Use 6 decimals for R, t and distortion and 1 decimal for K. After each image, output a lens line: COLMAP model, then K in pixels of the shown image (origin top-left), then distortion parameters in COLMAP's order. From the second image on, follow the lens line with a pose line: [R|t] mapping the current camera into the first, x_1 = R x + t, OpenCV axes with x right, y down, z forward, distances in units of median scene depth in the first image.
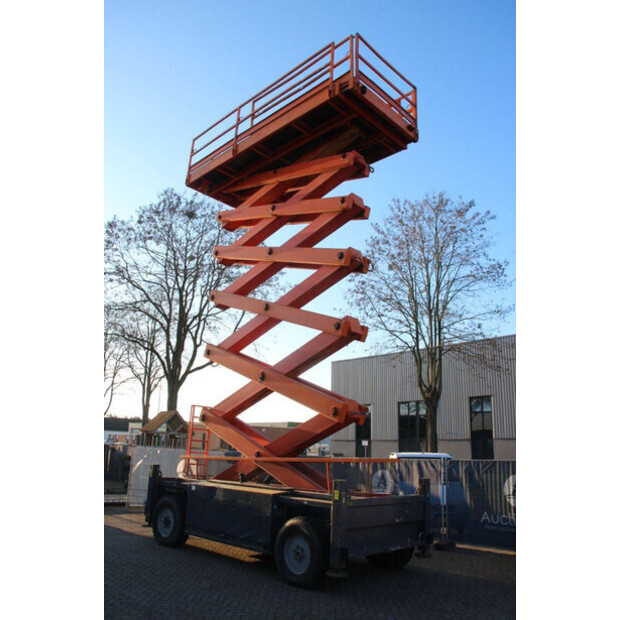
lens RADIAL K [[508.9, 0, 312.5], [0, 508.9, 310.3], [0, 0, 1]] dist [-0.149157, 0.105723]
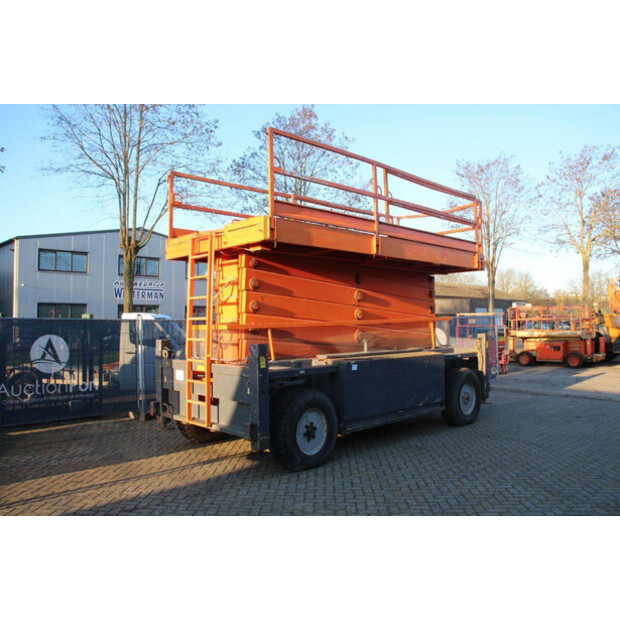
lens RADIAL K [[527.1, 0, 315.1], [0, 527.1, 313.9], [0, 0, 1]] dist [-0.136849, 0.053795]
pose [[0.029519, -0.017077, 0.999418, -0.835997], [-0.267774, 0.963174, 0.024366, 0.241230], [-0.963029, -0.268337, 0.023859, 0.902599]]
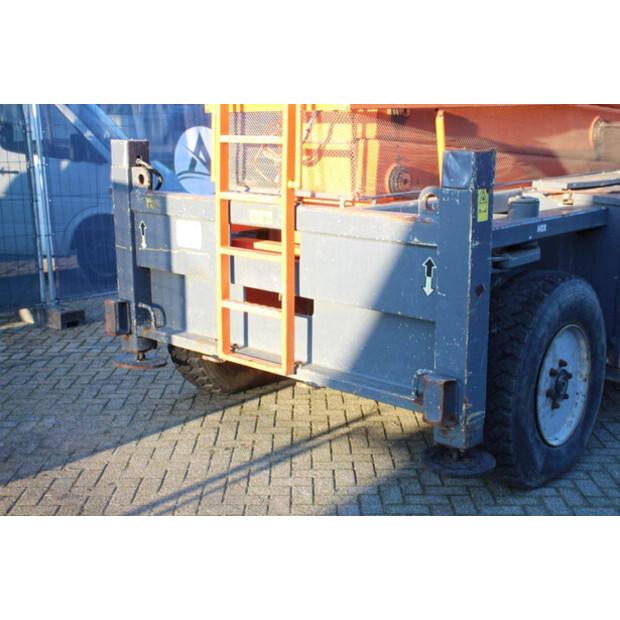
lens RADIAL K [[874.6, 0, 313.5], [0, 874.6, 311.9], [0, 0, 1]] dist [0.084302, 0.000000]
pose [[-0.007771, -0.247289, 0.968911, -0.613537], [-0.275949, 0.931846, 0.235616, 0.293985], [-0.961141, -0.265539, -0.075481, 1.022253]]
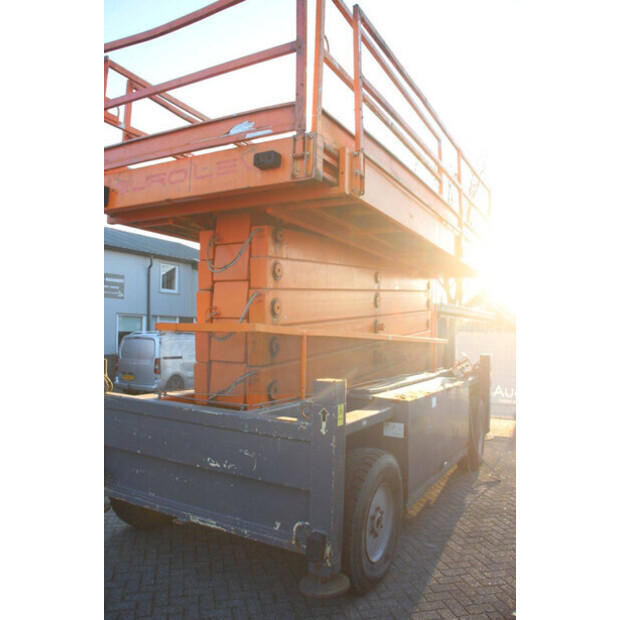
lens RADIAL K [[508.9, 0, 311.6], [0, 508.9, 306.9], [0, 0, 1]] dist [-0.149157, 0.105723]
pose [[0.253157, -0.069601, -0.964918, 0.441780], [0.250566, 0.968091, -0.004091, 0.223071], [0.934413, -0.240741, 0.262518, 0.708086]]
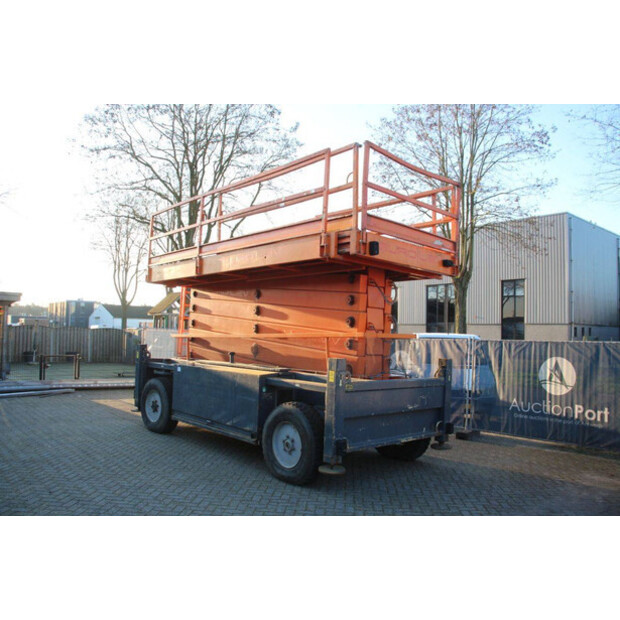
lens RADIAL K [[508.9, 0, 318.4], [0, 508.9, 309.6], [0, 0, 1]] dist [-0.149157, 0.105723]
pose [[0.998757, -0.001650, -0.049808, 0.042594], [0.012395, 0.976270, 0.216203, 0.057207], [0.048270, -0.216551, 0.975077, 0.146561]]
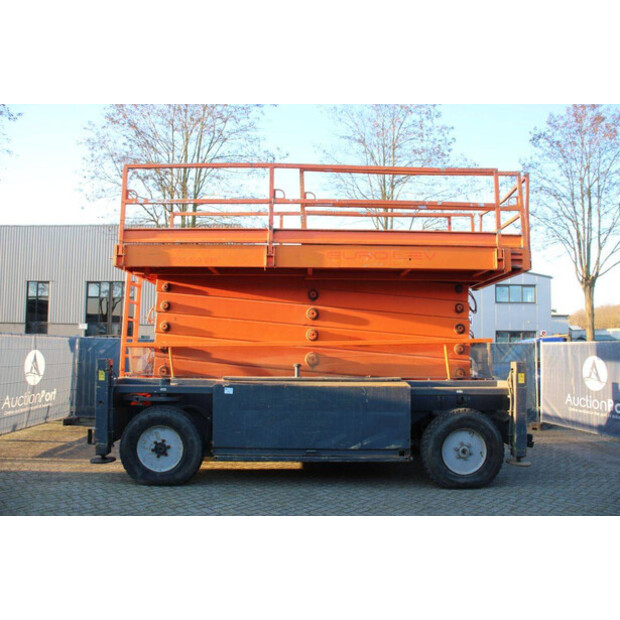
lens RADIAL K [[508.9, 0, 314.2], [0, 508.9, 308.0], [0, 0, 1]] dist [-0.149157, 0.105723]
pose [[0.715058, 0.028686, 0.698477, -0.531504], [-0.178355, 0.973577, 0.142605, 0.119179], [-0.675931, -0.226548, 0.701280, 0.417821]]
